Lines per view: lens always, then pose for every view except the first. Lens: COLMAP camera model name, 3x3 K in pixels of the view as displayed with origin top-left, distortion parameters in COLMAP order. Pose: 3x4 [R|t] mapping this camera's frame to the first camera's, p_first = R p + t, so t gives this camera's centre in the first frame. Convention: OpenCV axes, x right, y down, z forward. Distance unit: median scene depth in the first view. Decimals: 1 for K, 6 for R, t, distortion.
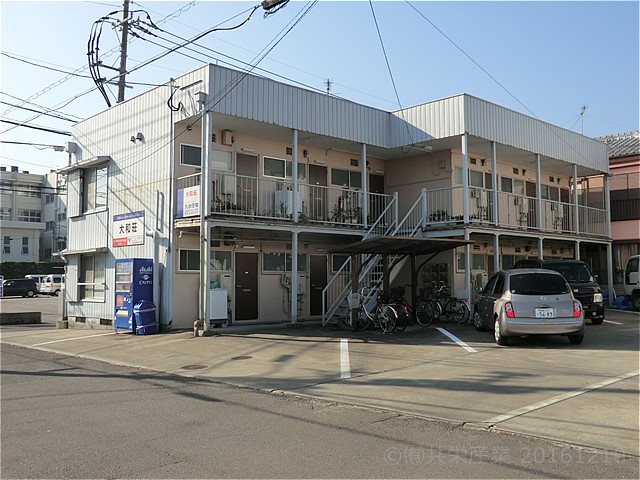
lens RADIAL K [[633.1, 0, 320.0], [0, 633.1, 240.0], [0, 0, 1]] dist [-0.004793, -0.004128]
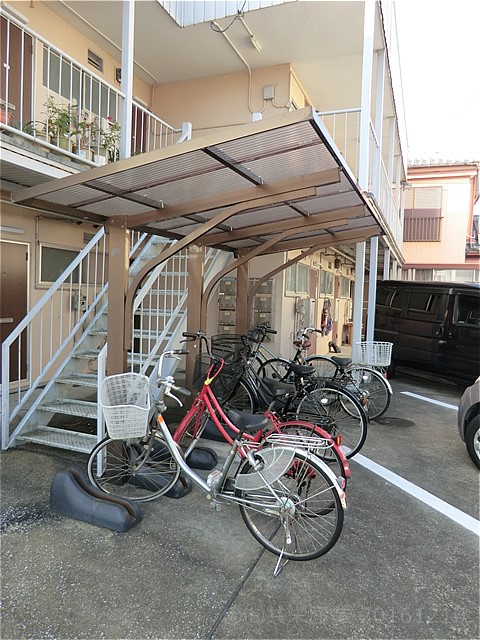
lens RADIAL K [[466.1, 0, 240.0], [0, 466.1, 320.0], [0, 0, 1]] dist [-0.095015, 0.104358]
pose [[0.910931, 0.016502, 0.412229, 0.015540], [-0.057213, 0.994598, 0.086615, 0.041097], [-0.408573, -0.102485, 0.906954, 0.687611]]
